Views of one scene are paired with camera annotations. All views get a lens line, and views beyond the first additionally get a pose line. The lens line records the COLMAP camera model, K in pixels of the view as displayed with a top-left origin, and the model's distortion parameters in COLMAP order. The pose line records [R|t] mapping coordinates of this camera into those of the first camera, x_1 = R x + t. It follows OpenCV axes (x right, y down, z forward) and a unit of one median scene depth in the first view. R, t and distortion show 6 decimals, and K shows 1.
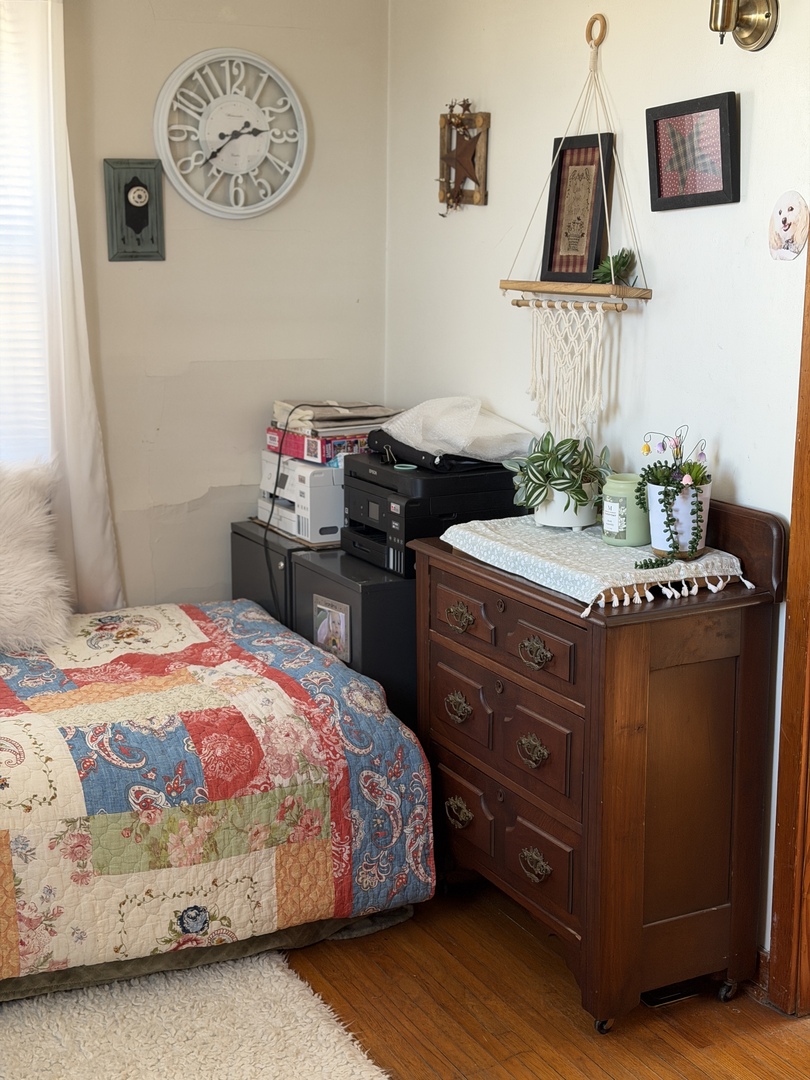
lens RADIAL K [[1486.6, 0, 405.0], [0, 1486.6, 539.8], [0, 0, 1]] dist [0.019658, 0.000000]
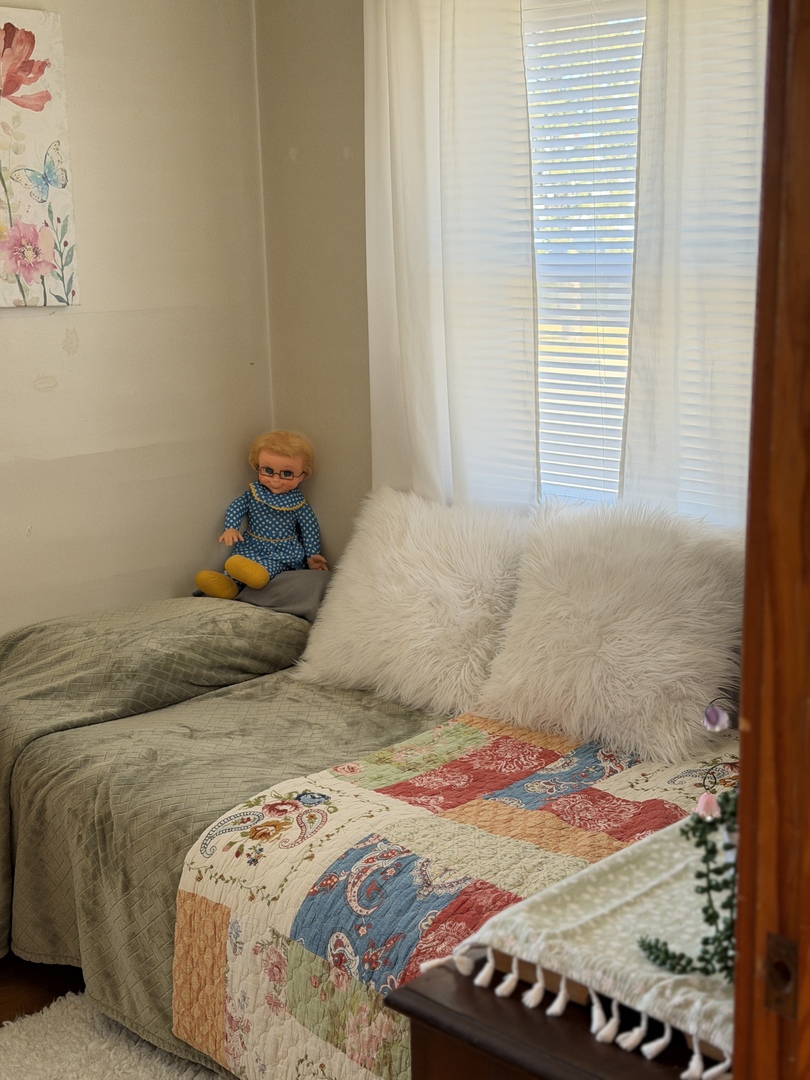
lens RADIAL K [[1486.6, 0, 404.9], [0, 1486.6, 541.0], [0, 0, 1]] dist [0.019658, 0.000000]
pose [[0.294713, 0.180689, -0.938347, 0.532623], [-0.176266, 0.975389, 0.132461, -0.147936], [0.939188, 0.126360, 0.319309, 0.754684]]
